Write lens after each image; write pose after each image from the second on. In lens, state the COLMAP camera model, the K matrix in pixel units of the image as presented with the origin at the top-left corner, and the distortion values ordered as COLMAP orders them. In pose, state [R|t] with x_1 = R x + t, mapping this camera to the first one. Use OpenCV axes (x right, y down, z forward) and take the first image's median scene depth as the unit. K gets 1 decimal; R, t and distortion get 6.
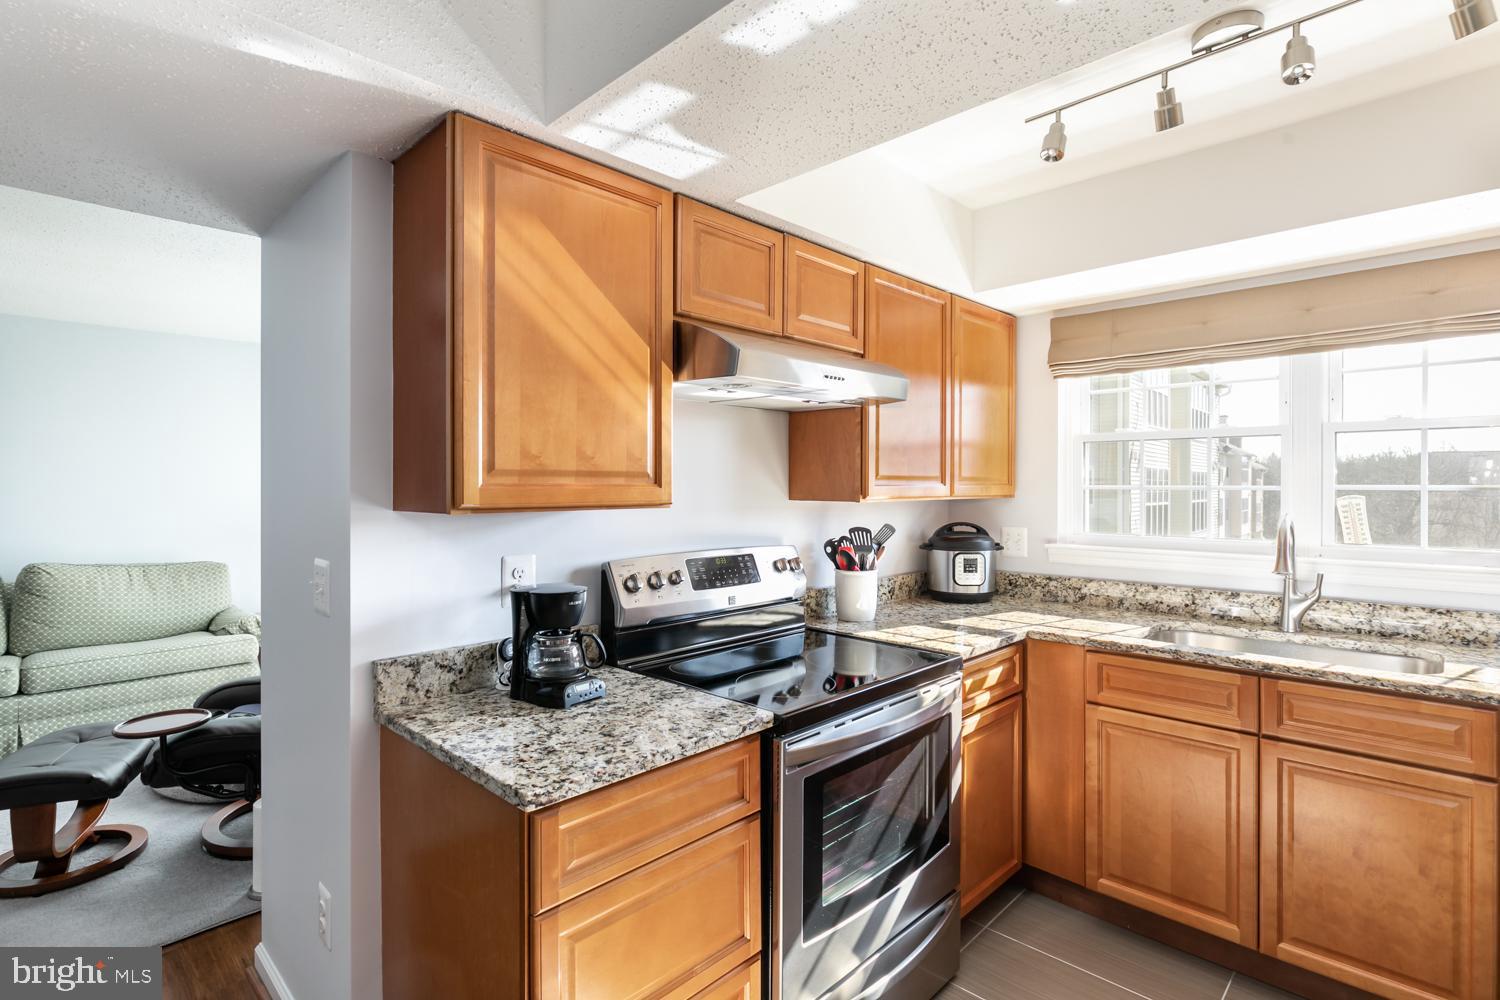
lens RADIAL K [[723.9, 0, 750.2], [0, 723.9, 489.7], [0, 0, 1]] dist [-0.003856, -0.000076]
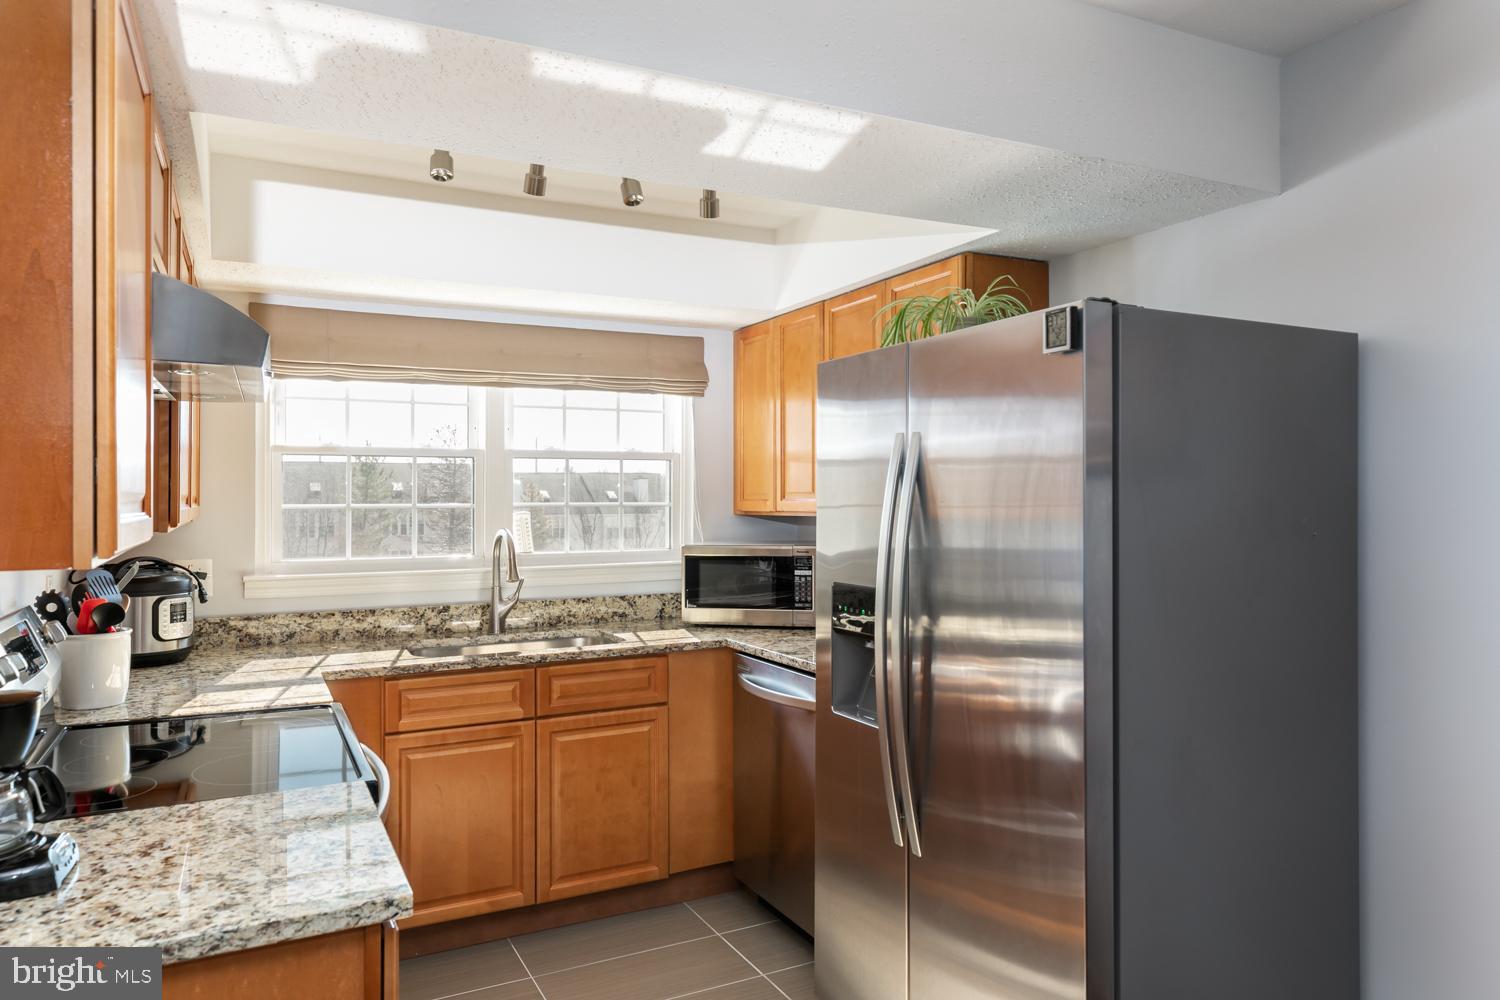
lens RADIAL K [[990.3, 0, 750.0], [0, 990.3, 500.0], [0, 0, 1]] dist [-0.001692, 0.000416]
pose [[0.319444, -0.004009, 0.947597, -0.740817], [0.007880, 0.999968, 0.001574, -0.014488], [-0.947572, 0.006965, 0.319466, 0.162066]]
